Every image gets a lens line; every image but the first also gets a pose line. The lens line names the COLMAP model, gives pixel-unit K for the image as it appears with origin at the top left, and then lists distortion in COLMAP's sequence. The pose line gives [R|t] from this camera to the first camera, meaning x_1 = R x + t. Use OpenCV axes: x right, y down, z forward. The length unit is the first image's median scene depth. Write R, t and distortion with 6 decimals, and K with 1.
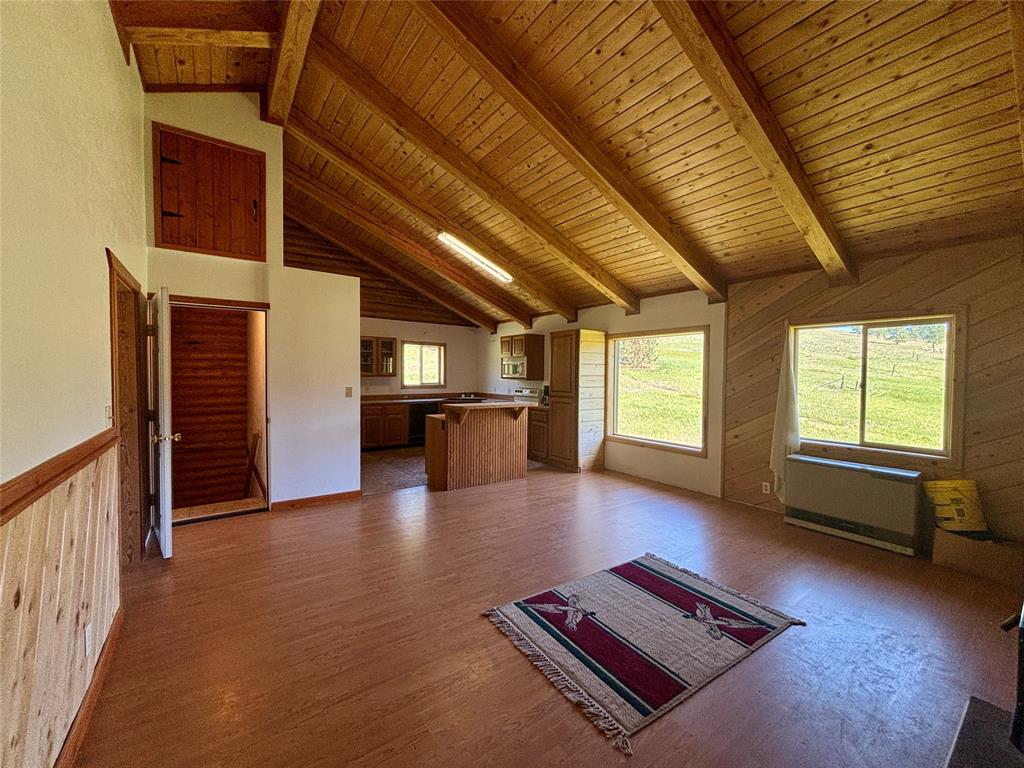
lens RADIAL K [[414.4, 0, 512.0], [0, 414.4, 384.0], [0, 0, 1]] dist [-0.001310, -0.000036]
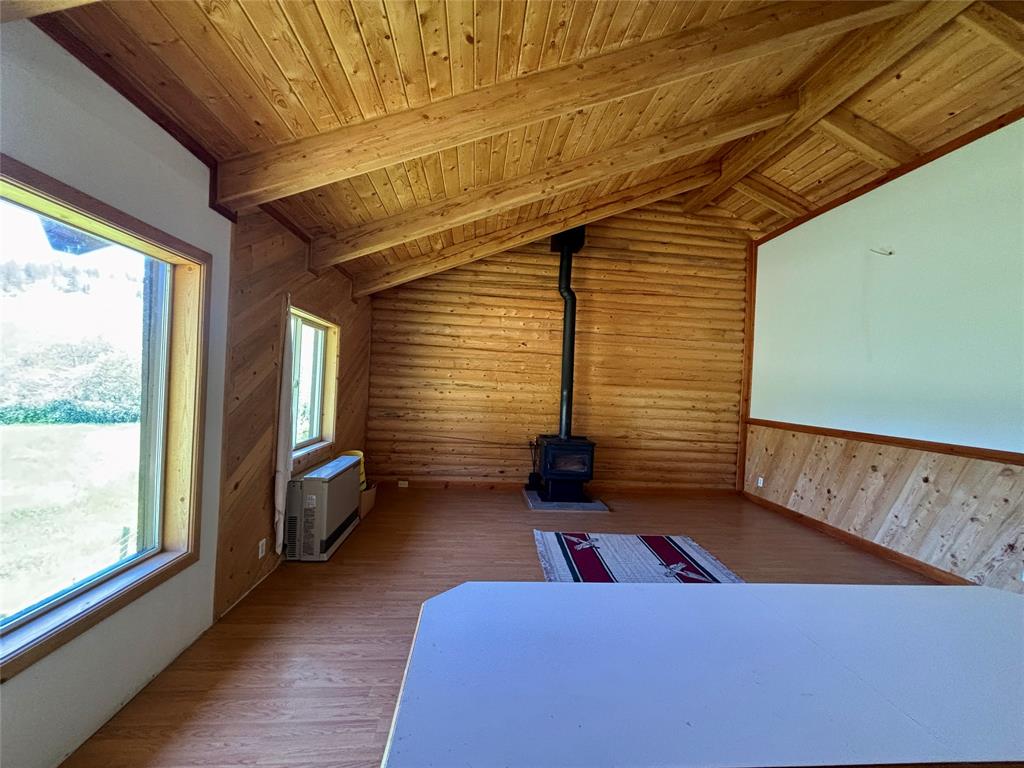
lens RADIAL K [[414.4, 0, 512.0], [0, 414.4, 384.0], [0, 0, 1]] dist [-0.001310, -0.000036]
pose [[-0.857678, -0.049266, 0.511821, -0.017755], [-0.042390, 0.998786, 0.025106, -0.019548], [-0.512436, -0.000163, -0.858725, 0.778274]]
